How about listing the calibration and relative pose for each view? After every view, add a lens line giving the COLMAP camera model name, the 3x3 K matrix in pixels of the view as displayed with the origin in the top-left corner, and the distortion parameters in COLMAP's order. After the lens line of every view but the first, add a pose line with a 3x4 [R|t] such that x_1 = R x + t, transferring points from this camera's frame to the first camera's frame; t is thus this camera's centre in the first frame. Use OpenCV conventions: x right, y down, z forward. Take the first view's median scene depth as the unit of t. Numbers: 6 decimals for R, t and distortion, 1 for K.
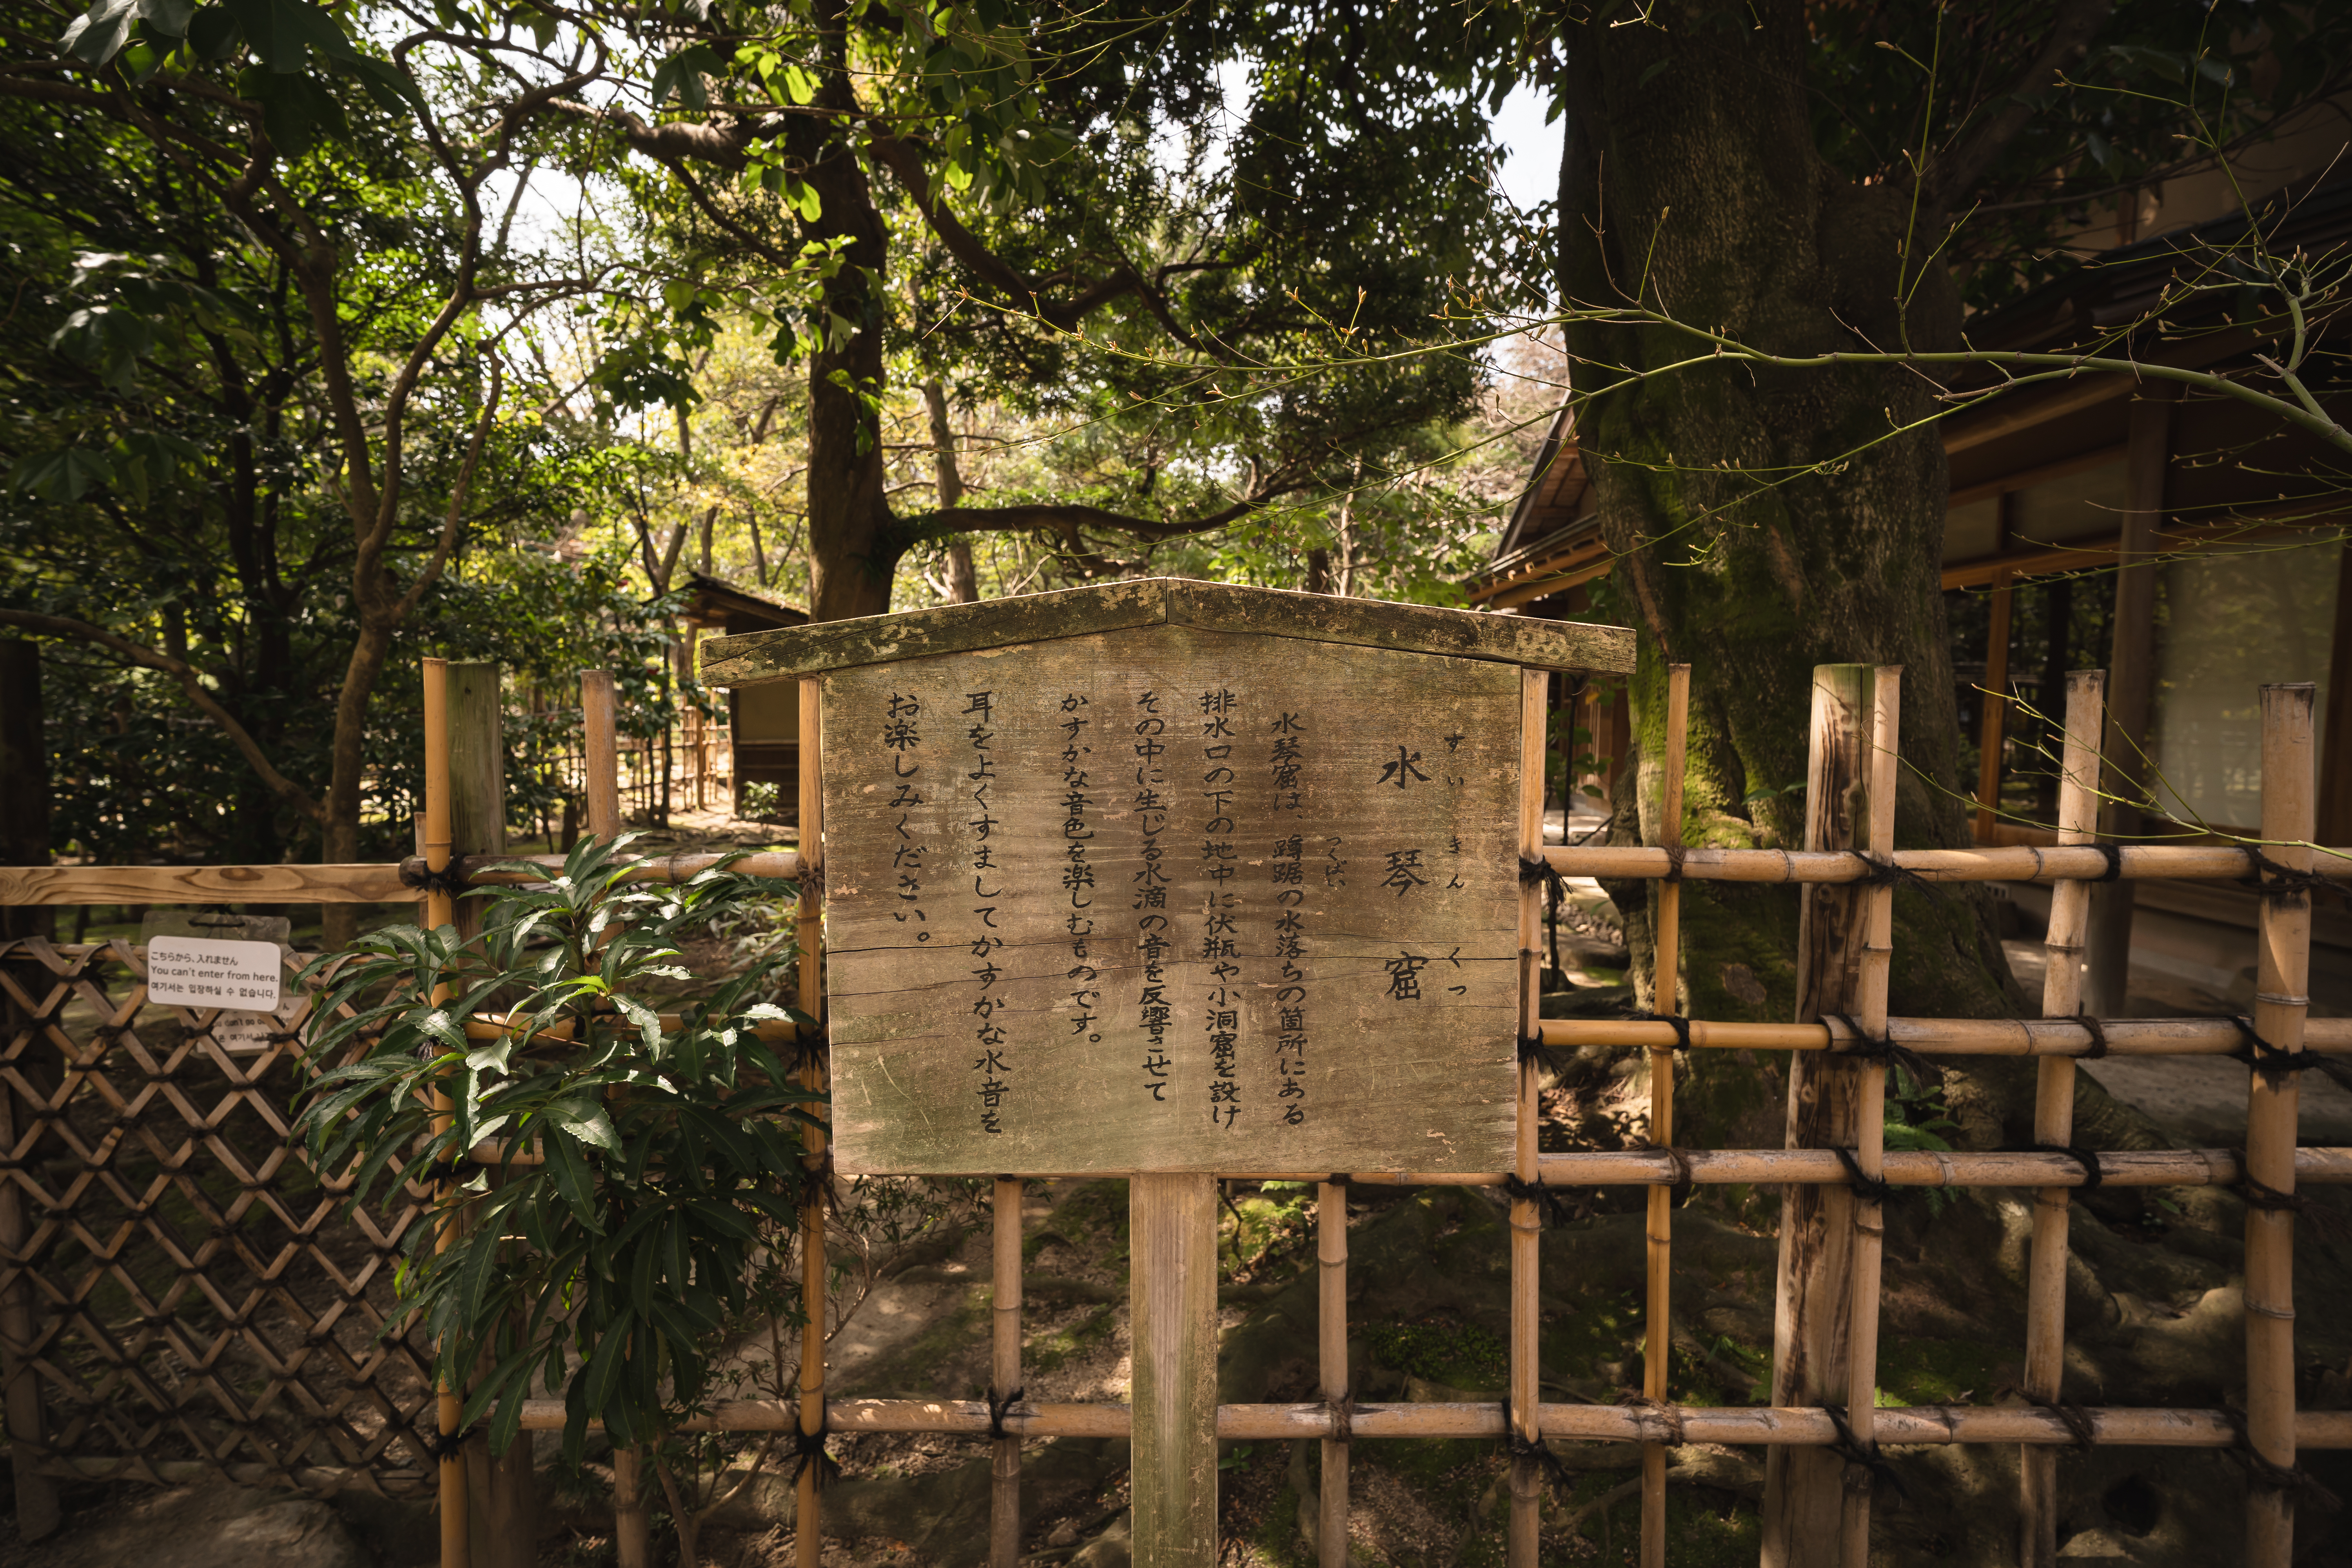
lens RADIAL K [[994.3, 0, 1176.4], [0, 994.3, 777.6], [0, 0, 1]] dist [-0.000453, -0.000224]
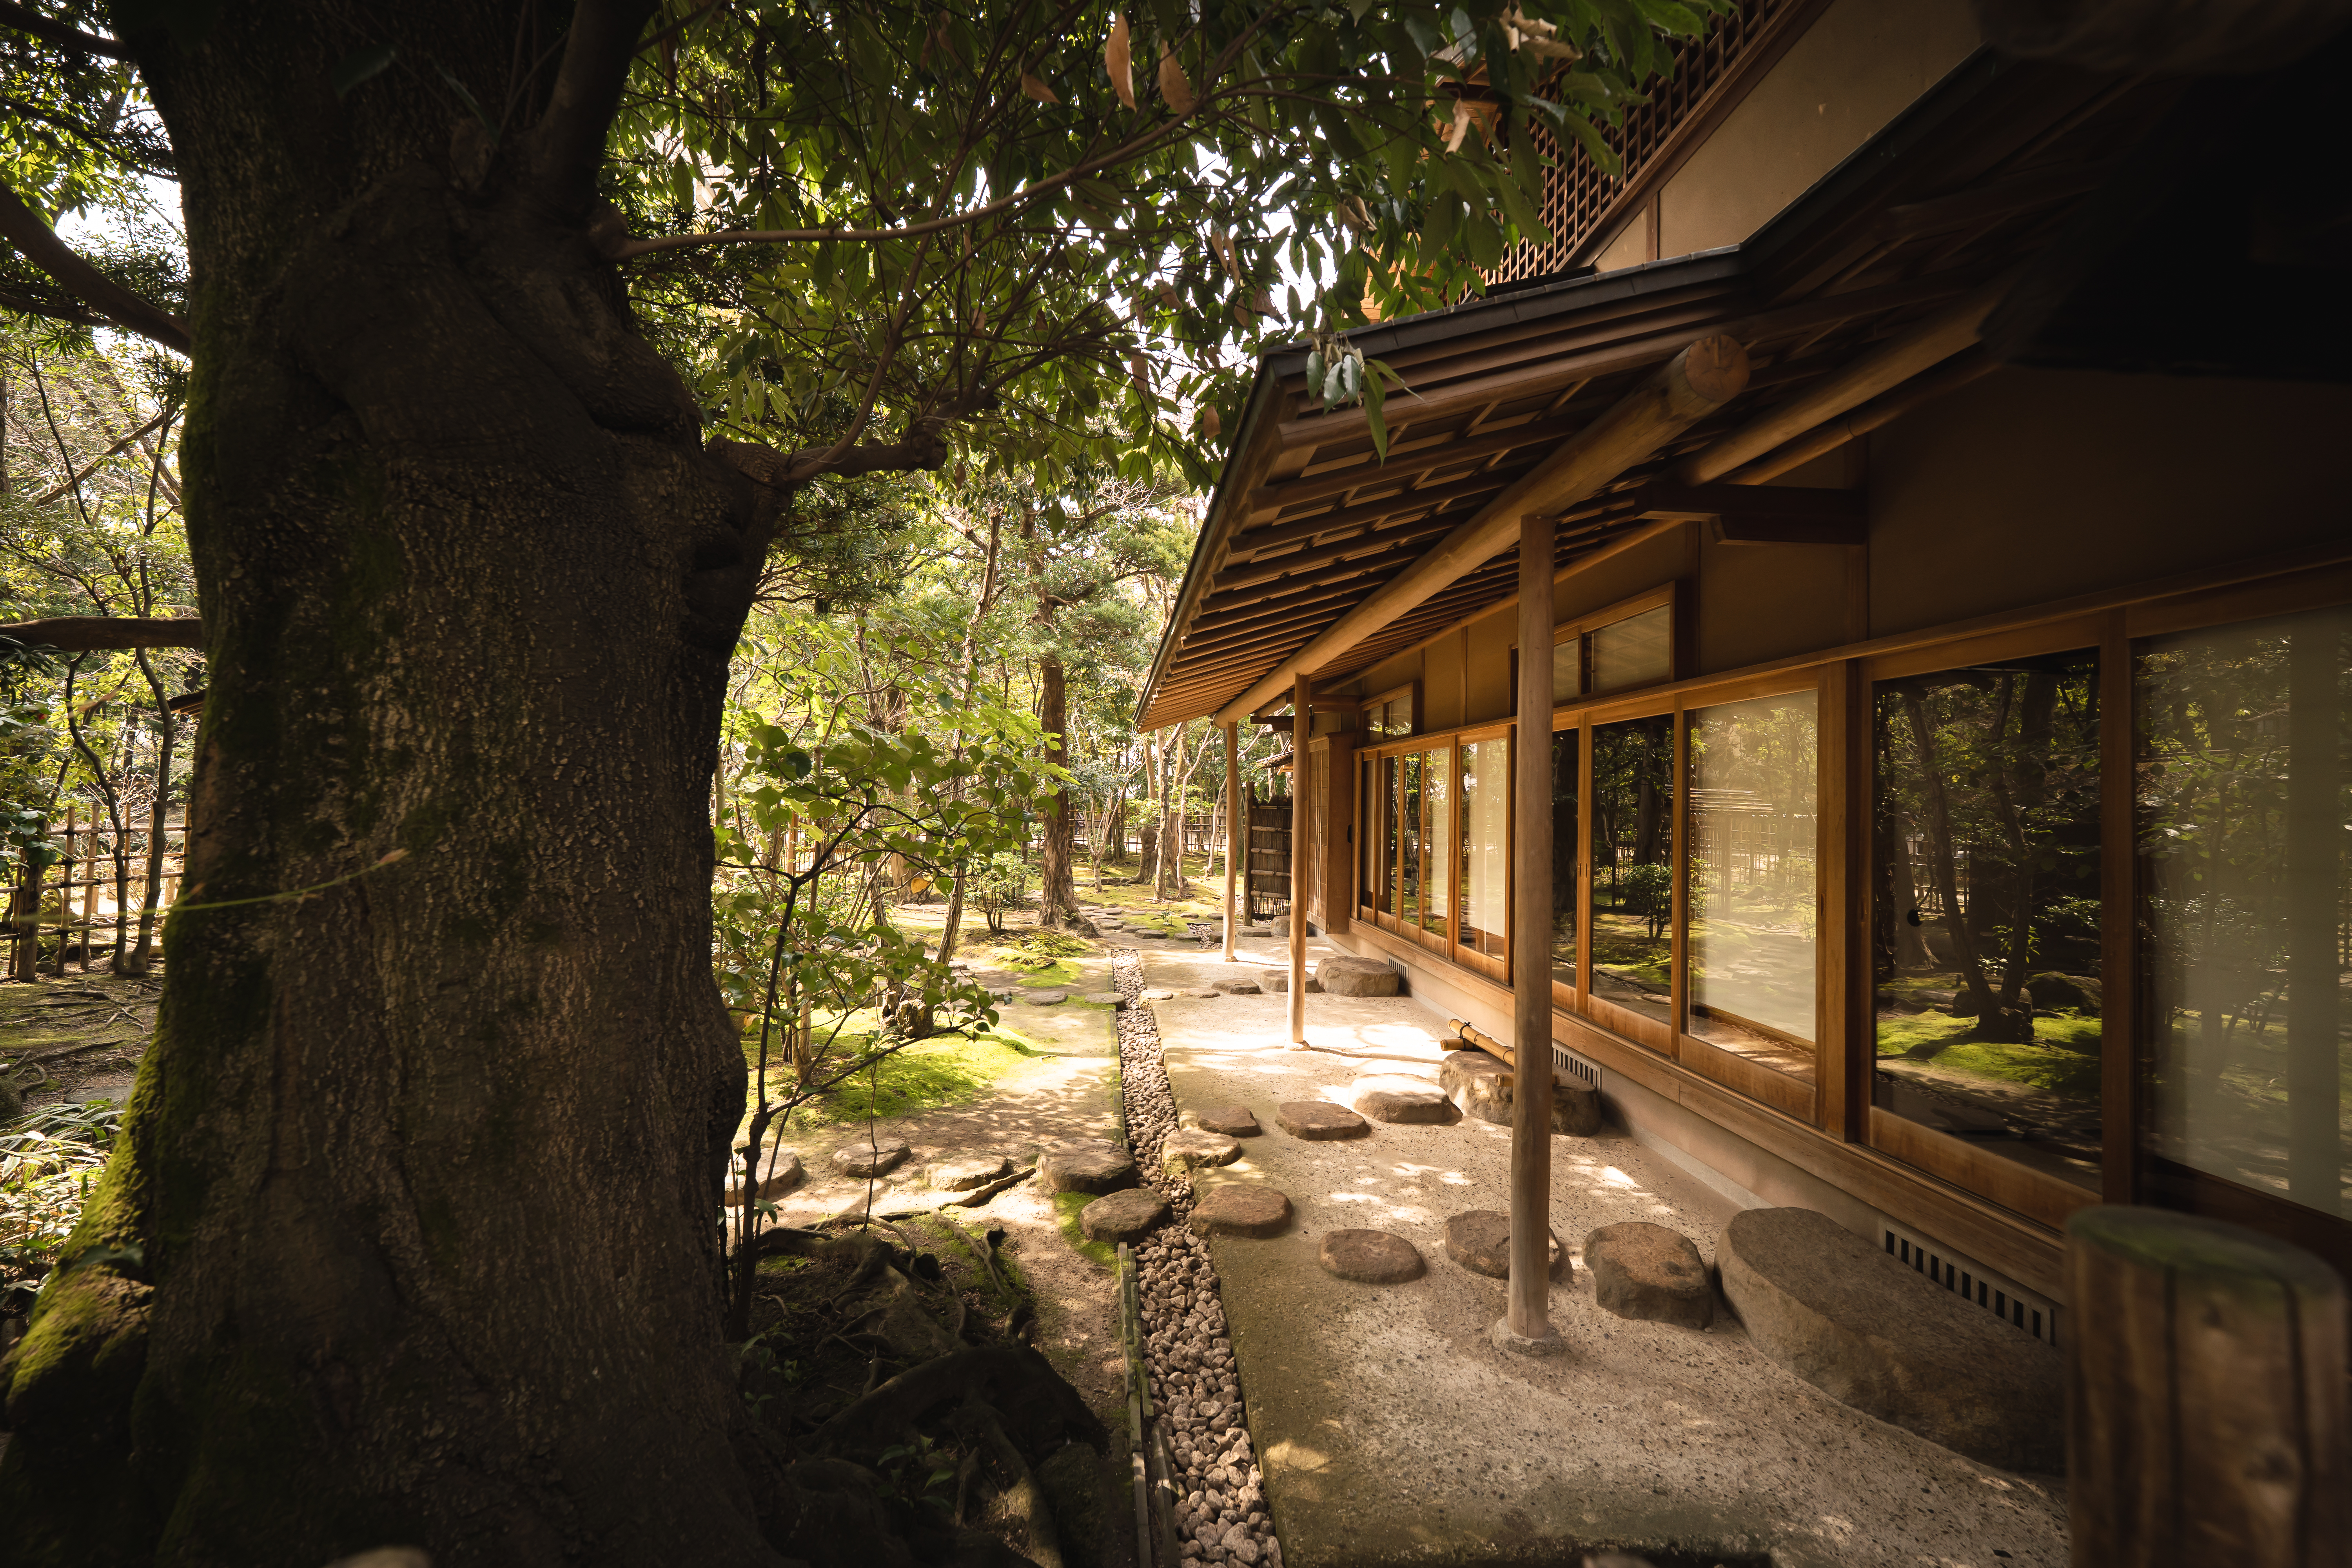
lens RADIAL K [[994.3, 0, 1178.6], [0, 994.3, 787.2], [0, 0, 1]] dist [-0.000453, -0.000224]
pose [[0.994230, 0.014260, 0.106315, 1.056890], [-0.005145, 0.996323, -0.085518, -0.178019], [-0.107144, 0.084478, 0.990648, 0.386137]]
